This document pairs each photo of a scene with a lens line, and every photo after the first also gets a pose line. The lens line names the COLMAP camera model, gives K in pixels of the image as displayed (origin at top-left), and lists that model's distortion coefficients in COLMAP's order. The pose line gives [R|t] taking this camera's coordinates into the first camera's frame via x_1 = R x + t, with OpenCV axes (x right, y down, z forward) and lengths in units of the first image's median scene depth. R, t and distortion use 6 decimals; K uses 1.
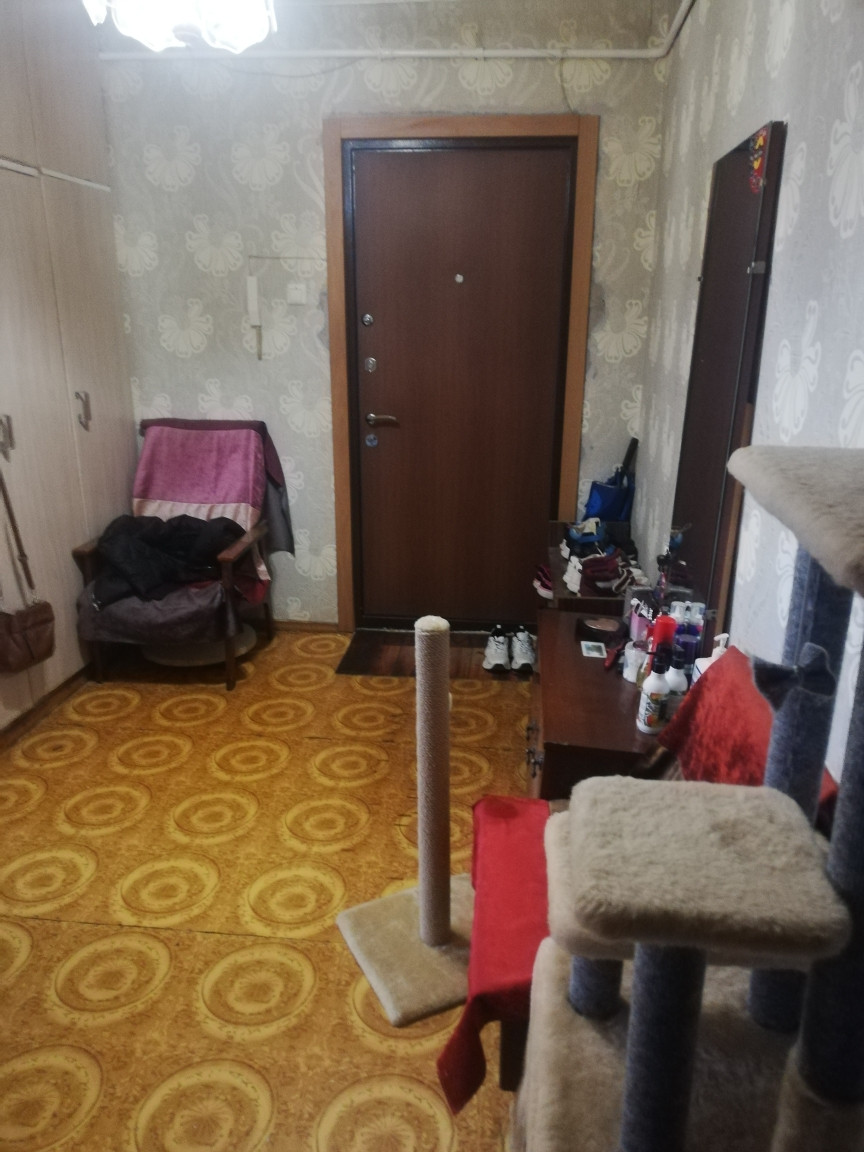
lens RADIAL K [[847.1, 0, 432.0], [0, 847.1, 576.0], [0, 0, 1]] dist [0.057125, -0.102061]
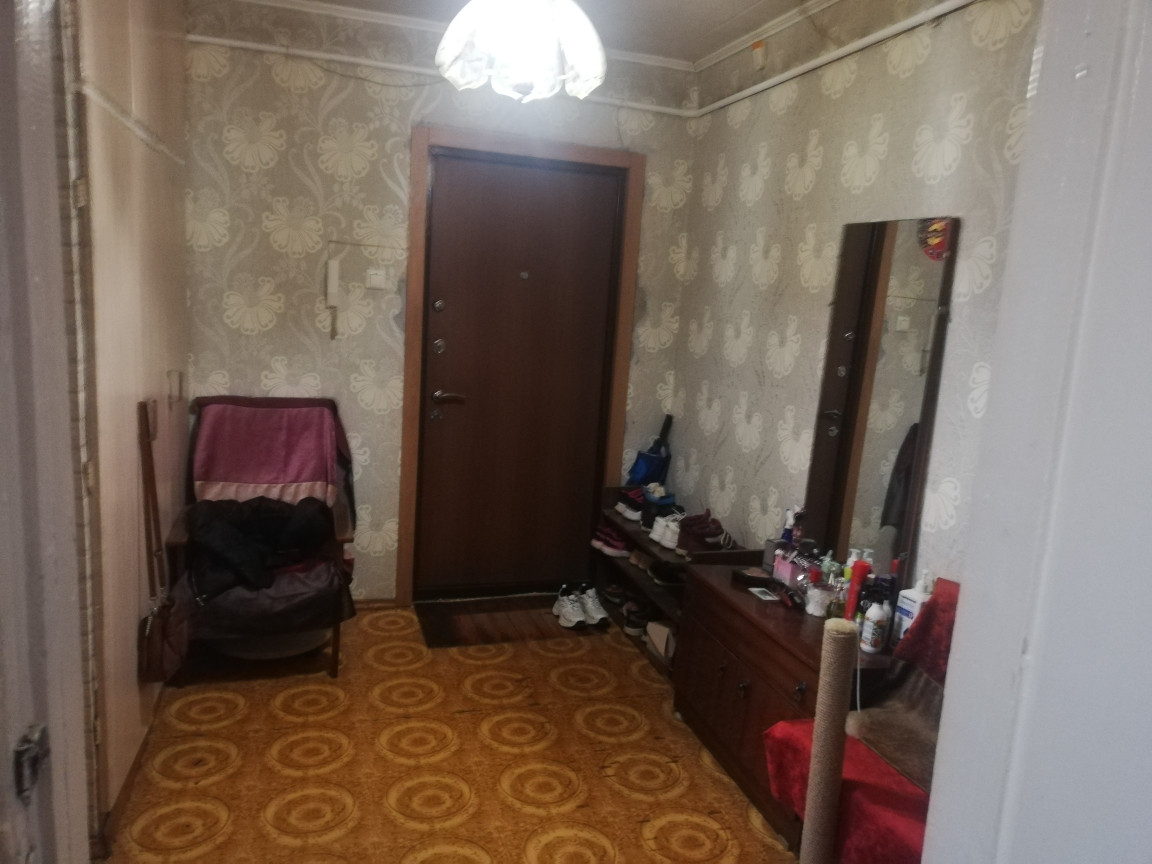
lens RADIAL K [[847.1, 0, 576.0], [0, 847.1, 432.0], [0, 0, 1]] dist [0.057125, -0.102061]
pose [[0.915254, -0.012974, 0.402669, -0.355971], [0.061931, 0.992133, -0.108800, -0.017978], [-0.398090, 0.124517, 0.908856, -0.017045]]
